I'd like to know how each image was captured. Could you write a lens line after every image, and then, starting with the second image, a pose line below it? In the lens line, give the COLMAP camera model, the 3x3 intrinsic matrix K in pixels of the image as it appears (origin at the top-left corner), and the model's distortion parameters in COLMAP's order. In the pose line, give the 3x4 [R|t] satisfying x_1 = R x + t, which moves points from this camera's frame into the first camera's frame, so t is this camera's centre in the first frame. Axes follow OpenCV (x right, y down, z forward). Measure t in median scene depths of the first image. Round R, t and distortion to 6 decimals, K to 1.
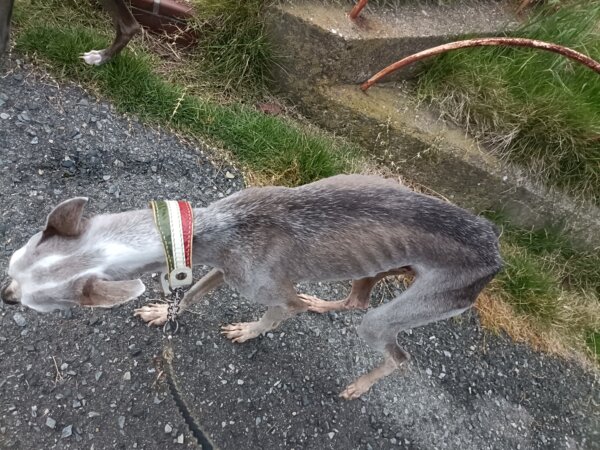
lens RADIAL K [[468.7, 0, 300.9], [0, 468.7, 227.9], [0, 0, 1]] dist [0.071438, -0.028312]
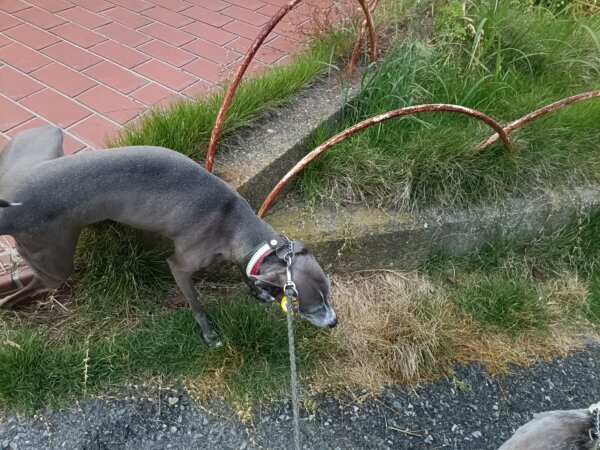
lens RADIAL K [[468.7, 0, 300.9], [0, 468.7, 227.9], [0, 0, 1]] dist [0.071438, -0.028312]
pose [[0.855864, -0.510887, 0.080566, 0.128316], [0.516761, 0.851120, -0.092479, -0.148564], [-0.021325, 0.120783, 0.992450, 0.028702]]
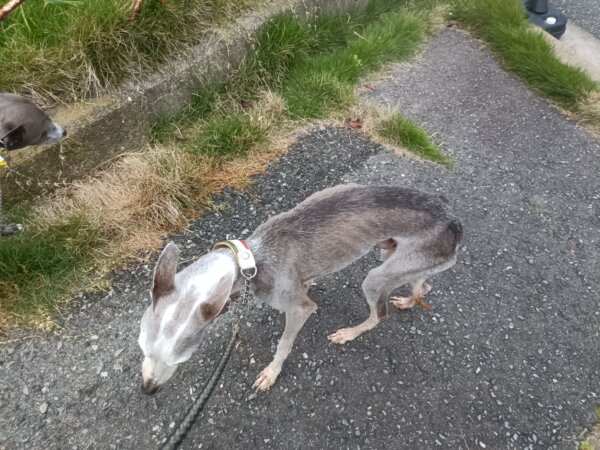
lens RADIAL K [[468.7, 0, 300.9], [0, 468.7, 227.9], [0, 0, 1]] dist [0.071438, -0.028312]
pose [[0.411676, -0.878628, 0.241941, 0.084308], [0.820668, 0.472855, 0.320798, 0.003799], [-0.396265, 0.066488, 0.915725, -0.095016]]
